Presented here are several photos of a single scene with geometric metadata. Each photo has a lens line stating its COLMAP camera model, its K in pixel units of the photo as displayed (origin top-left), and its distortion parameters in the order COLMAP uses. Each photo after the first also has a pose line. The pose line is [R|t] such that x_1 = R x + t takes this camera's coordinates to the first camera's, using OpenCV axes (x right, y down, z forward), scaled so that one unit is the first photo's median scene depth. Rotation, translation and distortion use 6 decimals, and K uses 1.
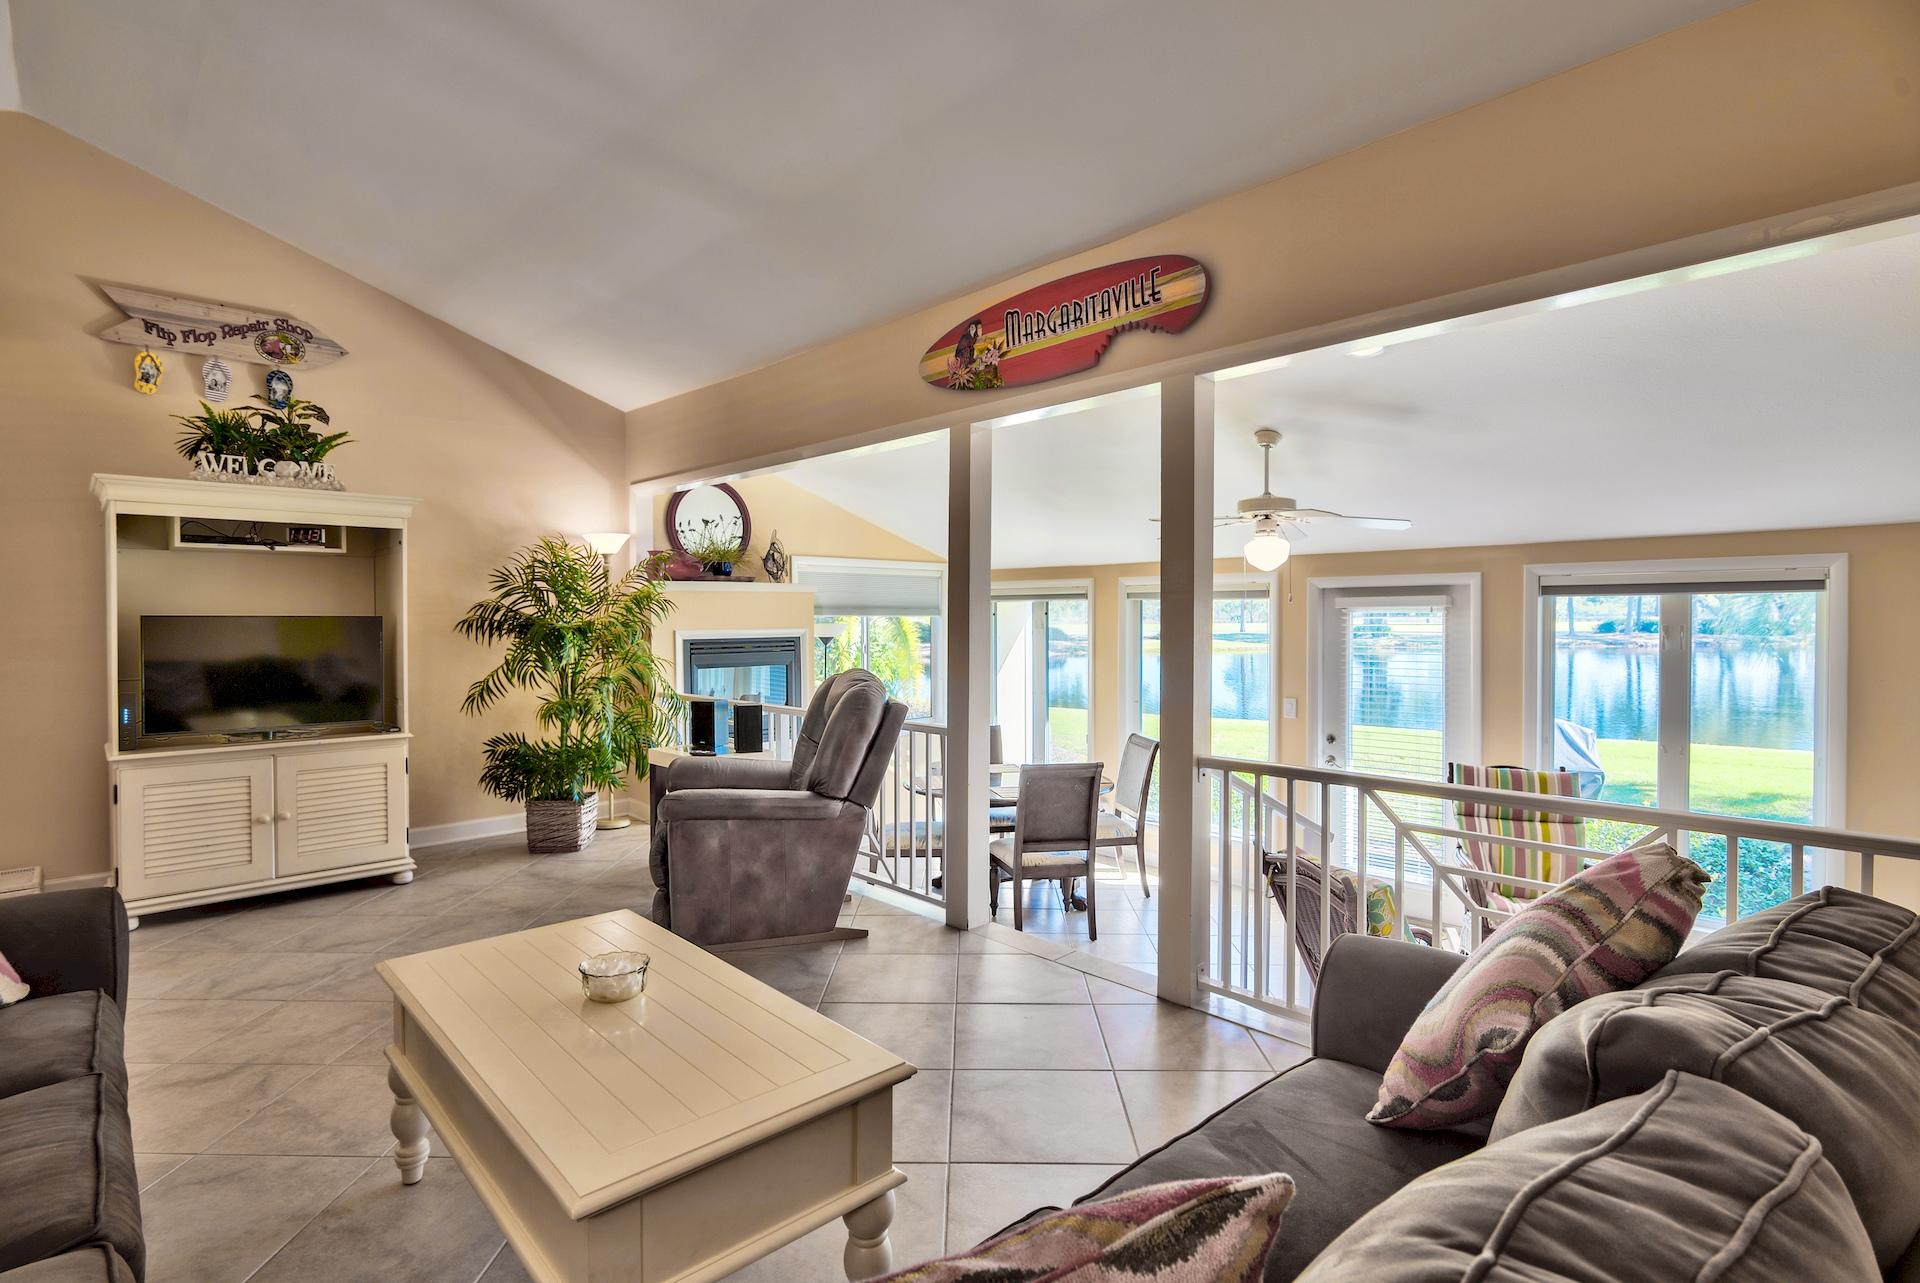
lens RADIAL K [[935.0, 0, 958.8], [0, 935.0, 630.5], [0, 0, 1]] dist [-0.002810, -0.002060]
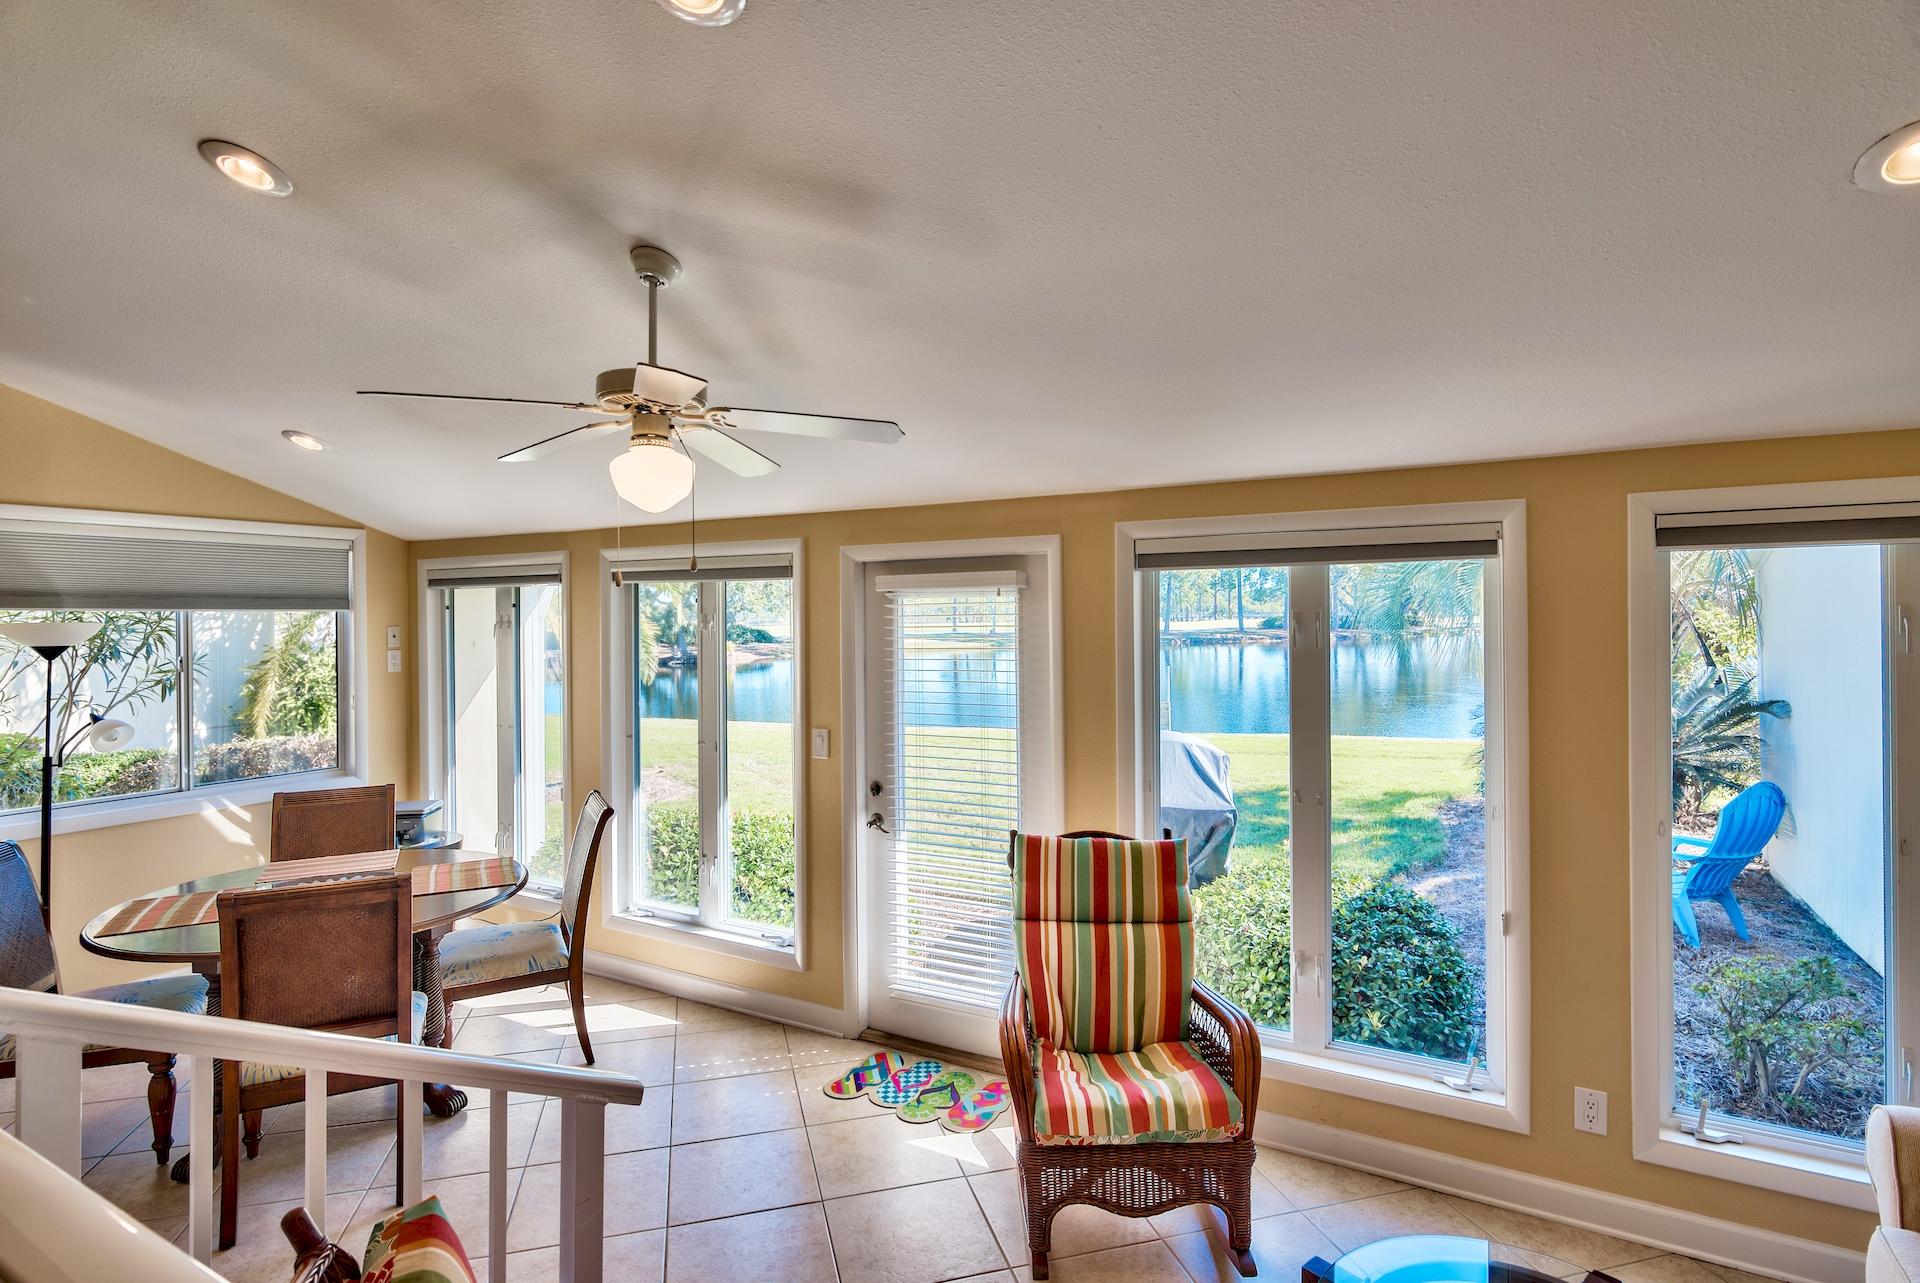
lens RADIAL K [[935.0, 0, 978.9], [0, 935.0, 615.1], [0, 0, 1]] dist [-0.002810, -0.002060]
pose [[0.953931, -0.006395, 0.299959, 0.333409], [0.011811, 0.999798, -0.016246, 0.005509], [-0.299794, 0.019040, 0.953814, 0.421216]]
